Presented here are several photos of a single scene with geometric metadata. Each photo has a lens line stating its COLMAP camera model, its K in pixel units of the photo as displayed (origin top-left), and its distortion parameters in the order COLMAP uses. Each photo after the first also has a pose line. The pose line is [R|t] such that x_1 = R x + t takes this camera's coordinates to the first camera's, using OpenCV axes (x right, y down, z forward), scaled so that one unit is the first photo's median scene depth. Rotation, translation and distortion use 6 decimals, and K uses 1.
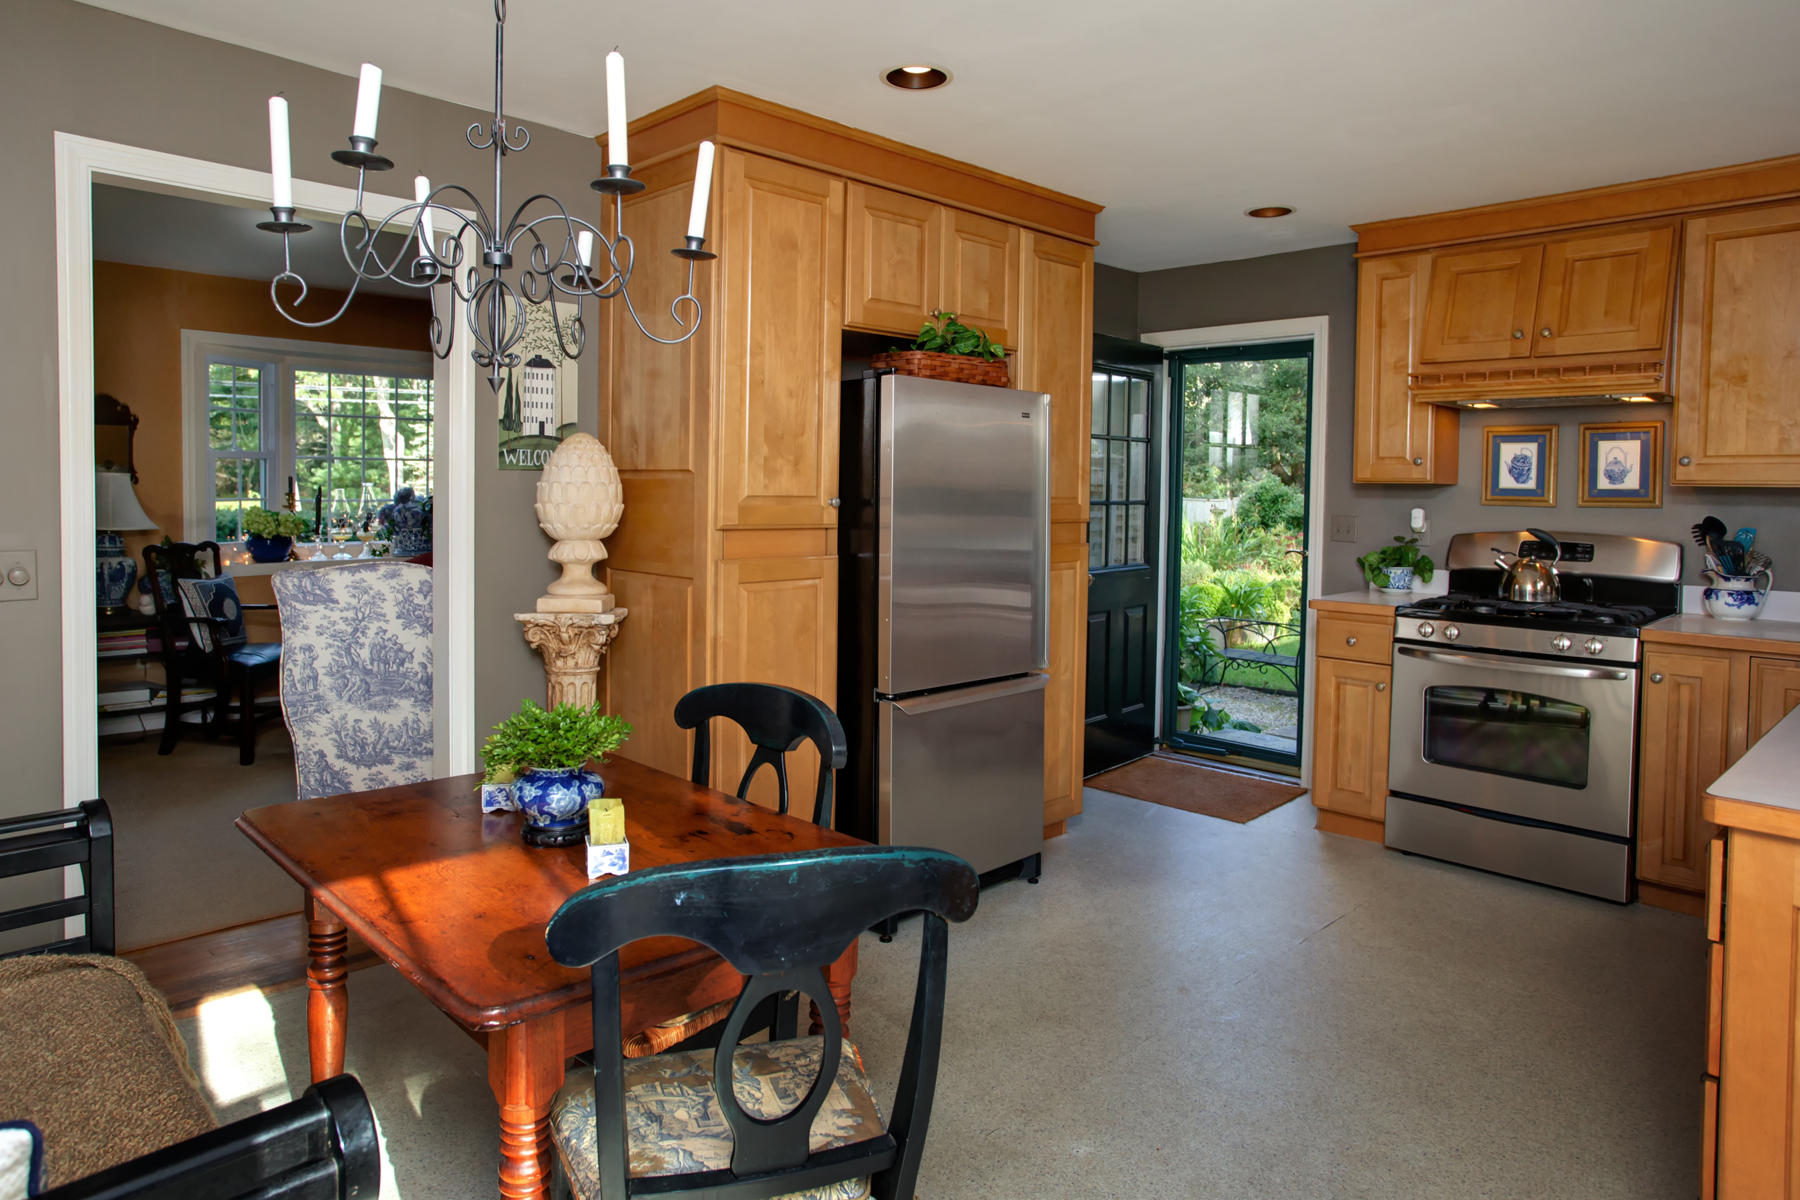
lens RADIAL K [[1099.4, 0, 896.7], [0, 1099.4, 523.2], [0, 0, 1]] dist [-0.010833, 0.001638]
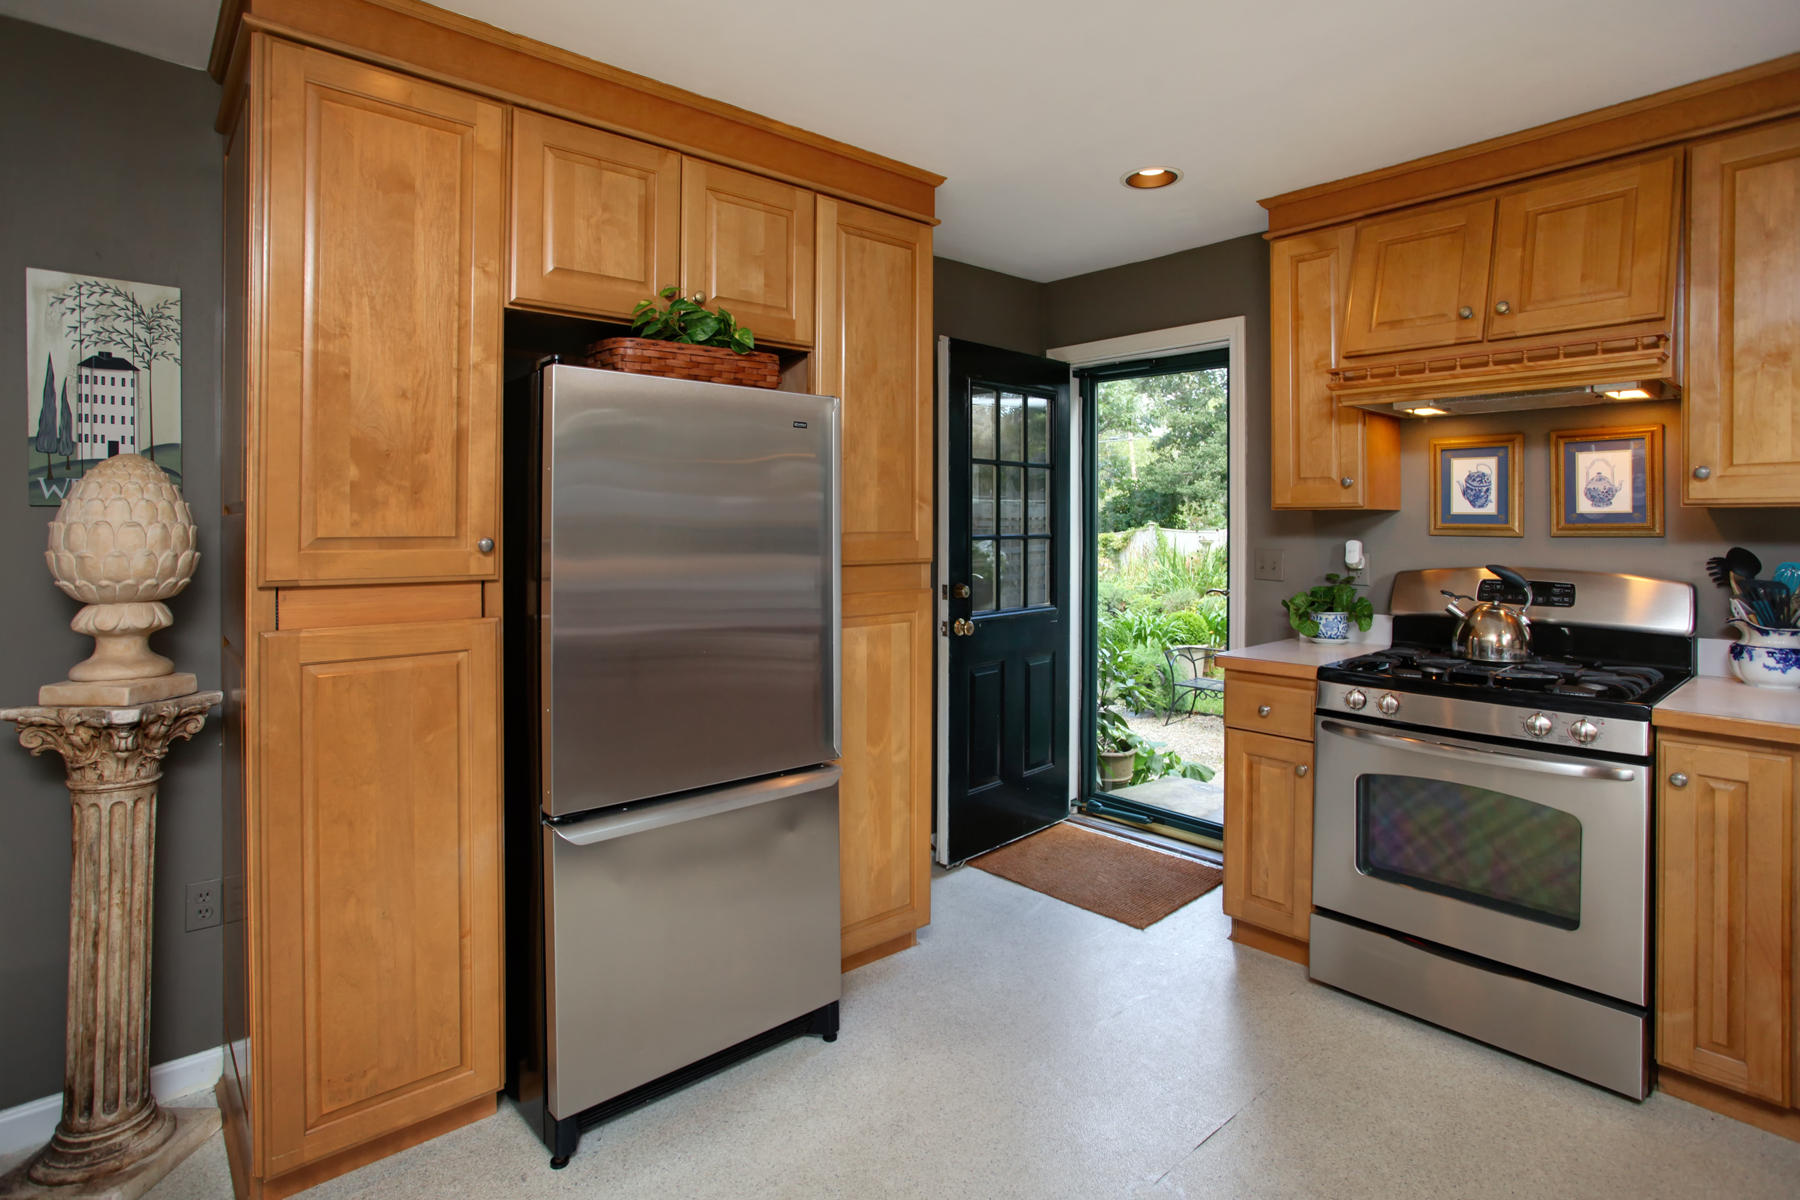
lens RADIAL K [[918.2, 0, 911.7], [0, 918.2, 524.5], [0, 0, 1]] dist [-0.042175, 0.019675]
pose [[0.998571, -0.013171, -0.051794, 0.203781], [0.011516, 0.999418, -0.032113, -0.008188], [0.052187, 0.031470, 0.998141, 0.340225]]
